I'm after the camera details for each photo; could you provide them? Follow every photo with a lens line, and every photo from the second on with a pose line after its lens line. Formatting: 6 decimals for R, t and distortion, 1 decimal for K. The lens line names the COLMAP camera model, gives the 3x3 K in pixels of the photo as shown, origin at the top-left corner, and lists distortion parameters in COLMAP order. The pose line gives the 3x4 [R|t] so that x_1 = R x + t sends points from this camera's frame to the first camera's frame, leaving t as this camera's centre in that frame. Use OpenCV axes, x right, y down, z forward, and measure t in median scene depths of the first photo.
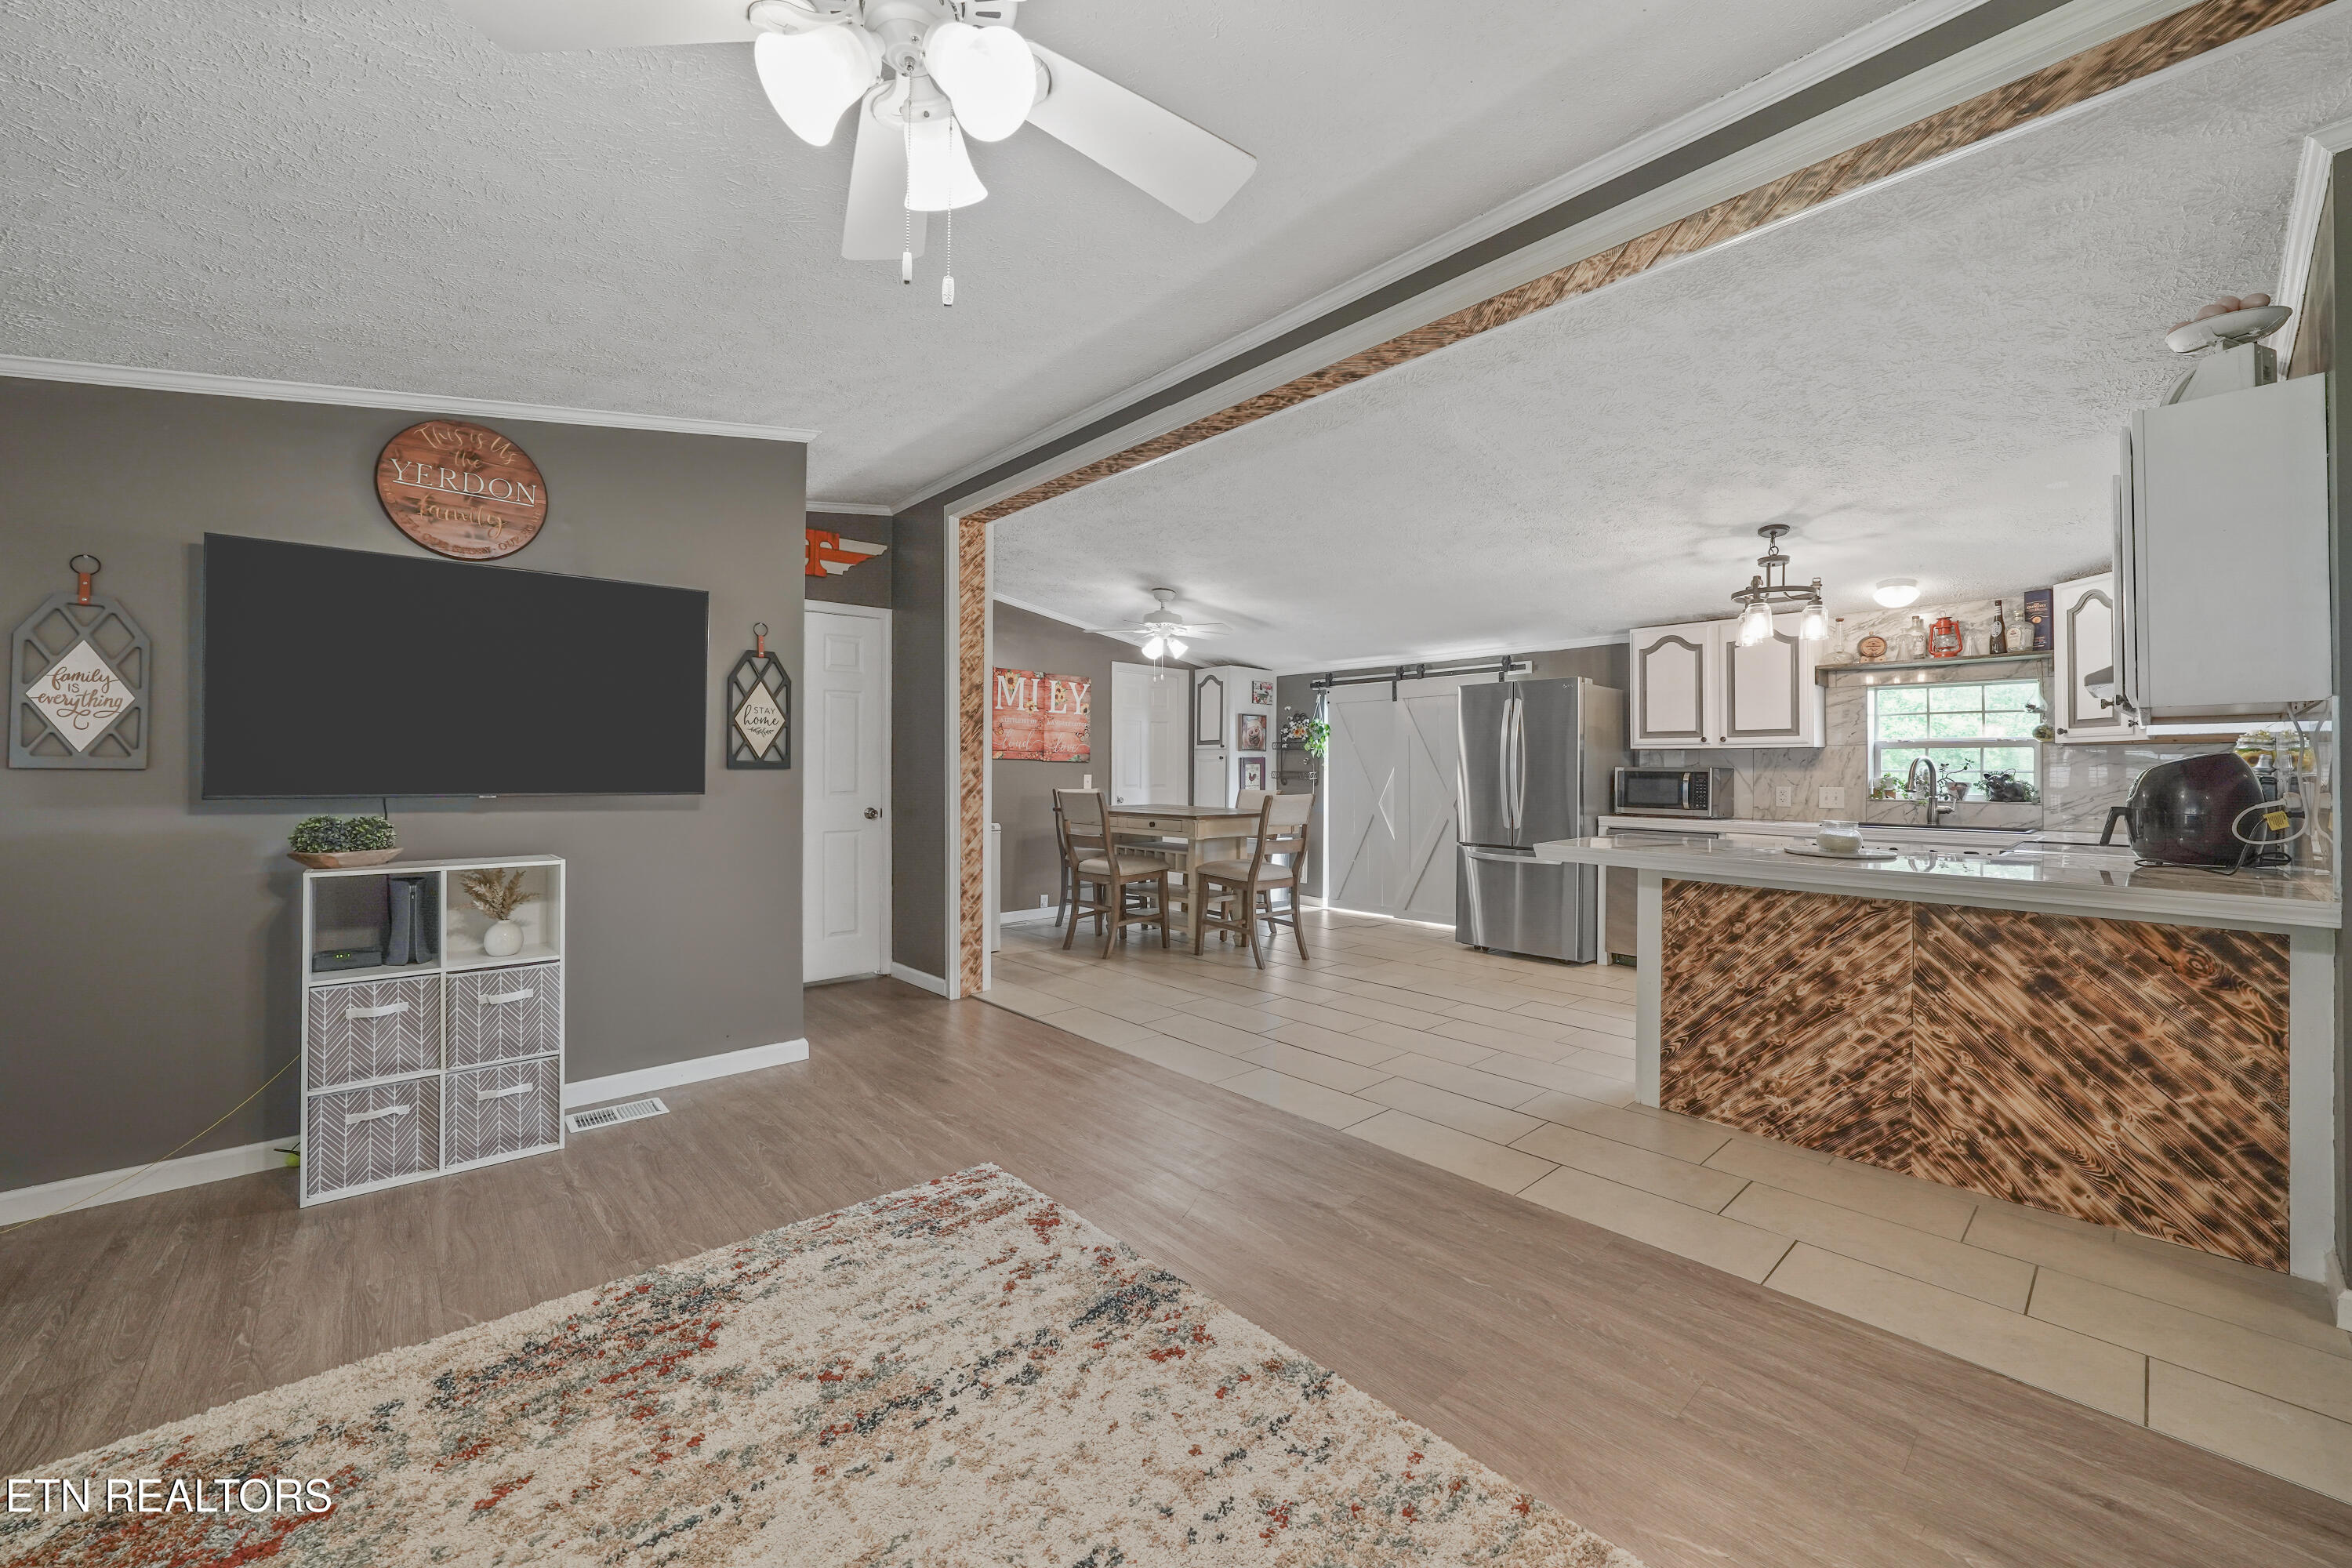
lens RADIAL K [[895.2, 0, 1176.8], [0, 895.2, 767.9], [0, 0, 1]] dist [-0.022555, 0.005789]
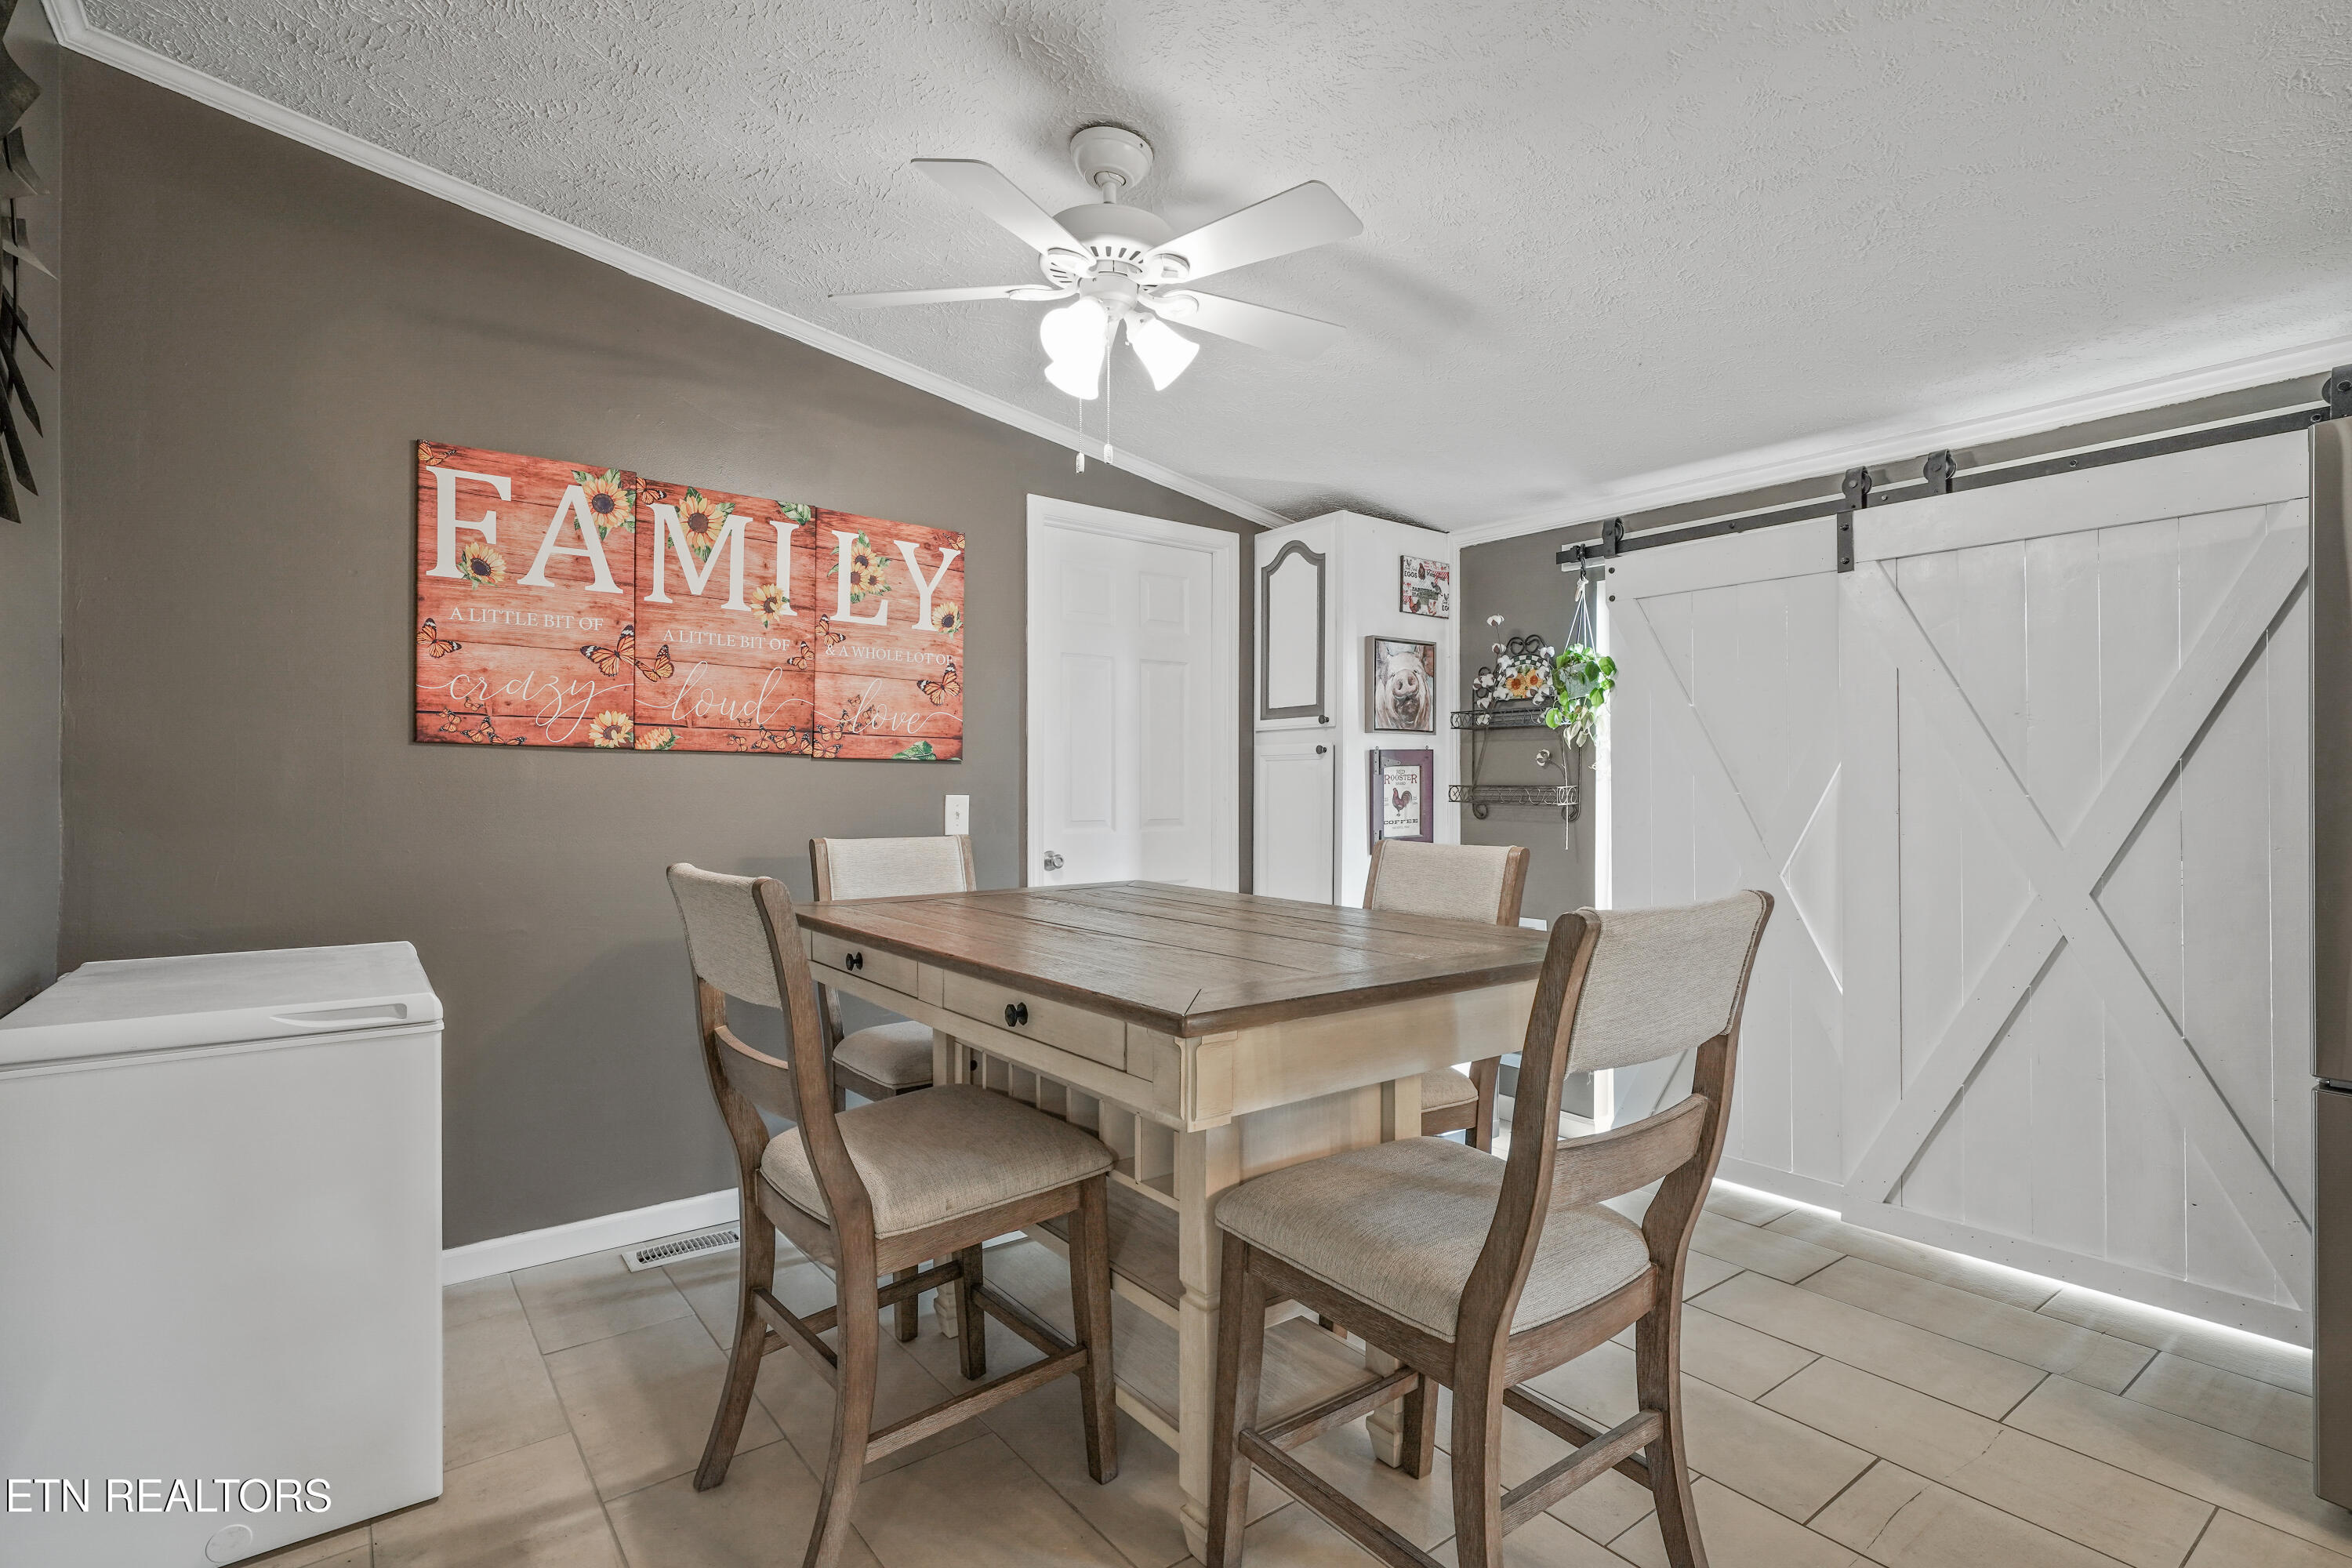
lens RADIAL K [[1121.2, 0, 1176.0], [0, 1121.2, 784.0], [0, 0, 1]] dist [0.000400, -0.000220]
pose [[0.996644, -0.004194, -0.081751, 0.060459], [0.004303, 0.999990, 0.001157, 0.005805], [0.081746, -0.001505, 0.996652, 1.156908]]
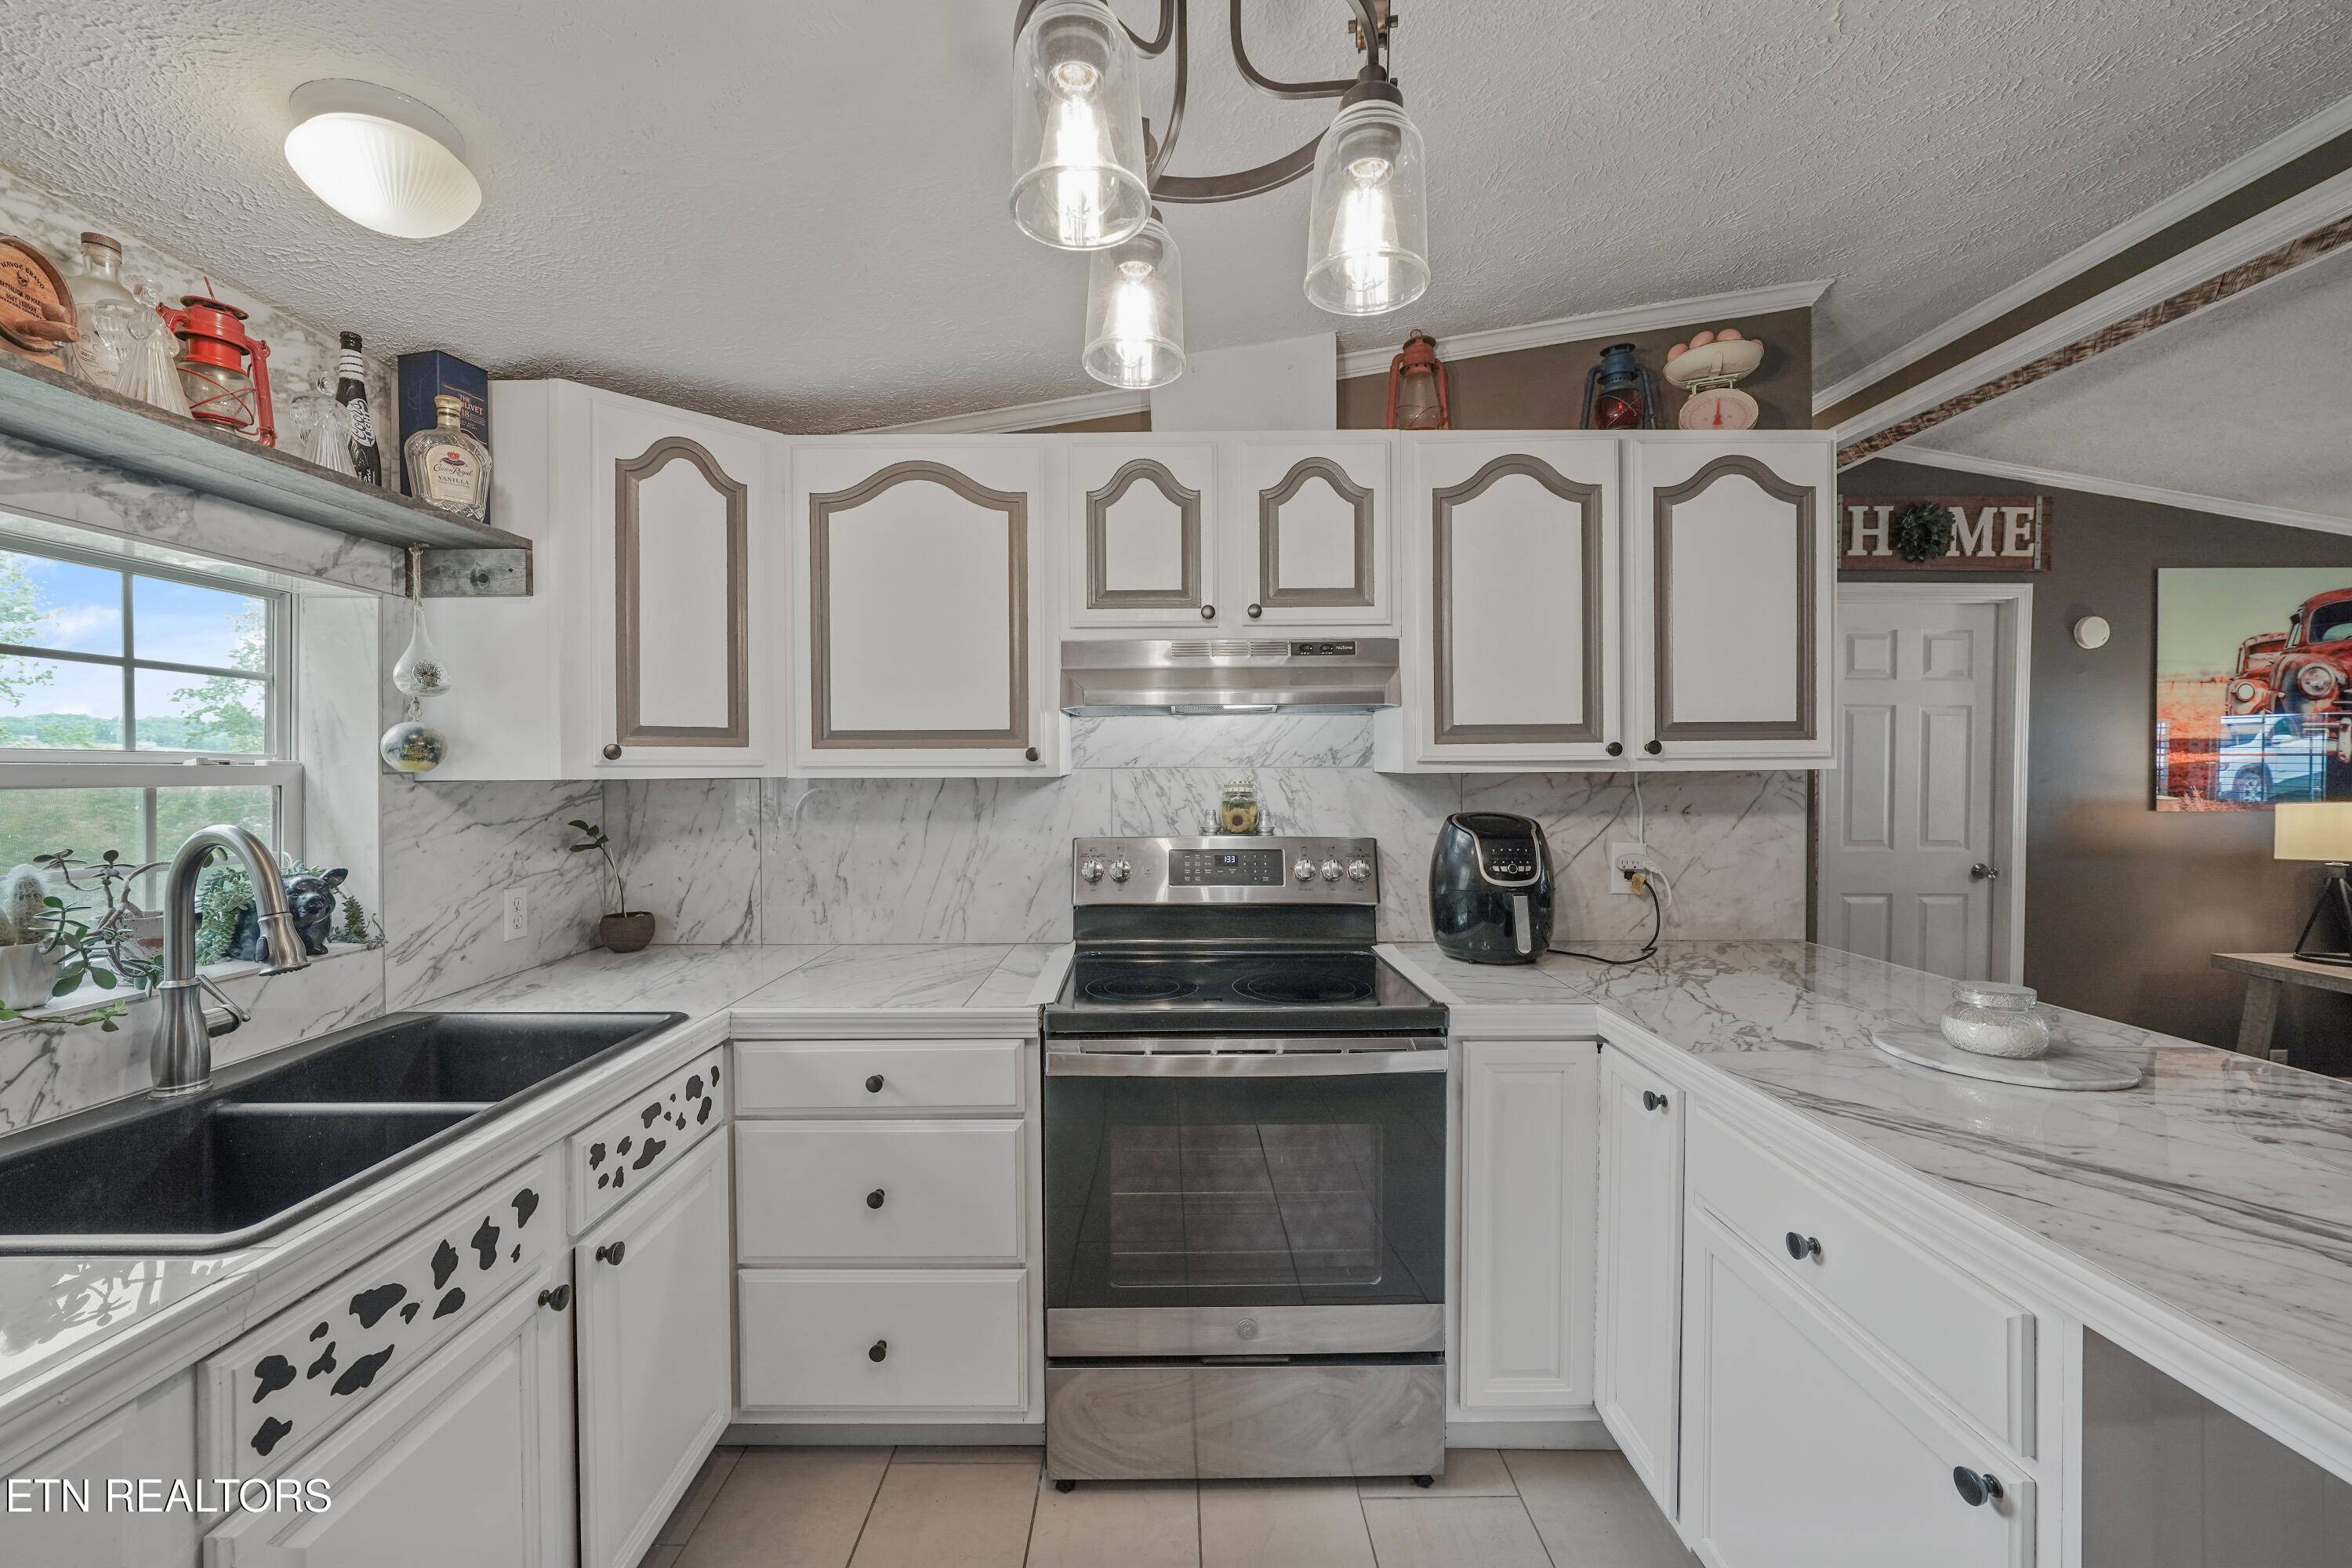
lens RADIAL K [[917.5, 0, 1173.5], [0, 917.5, 775.6], [0, 0, 1]] dist [-0.021456, 0.005808]
pose [[-0.746765, -0.009103, 0.665026, 0.628303], [-0.004893, 0.999954, 0.008193, -0.042028], [-0.665070, 0.002865, -0.746775, 1.355835]]
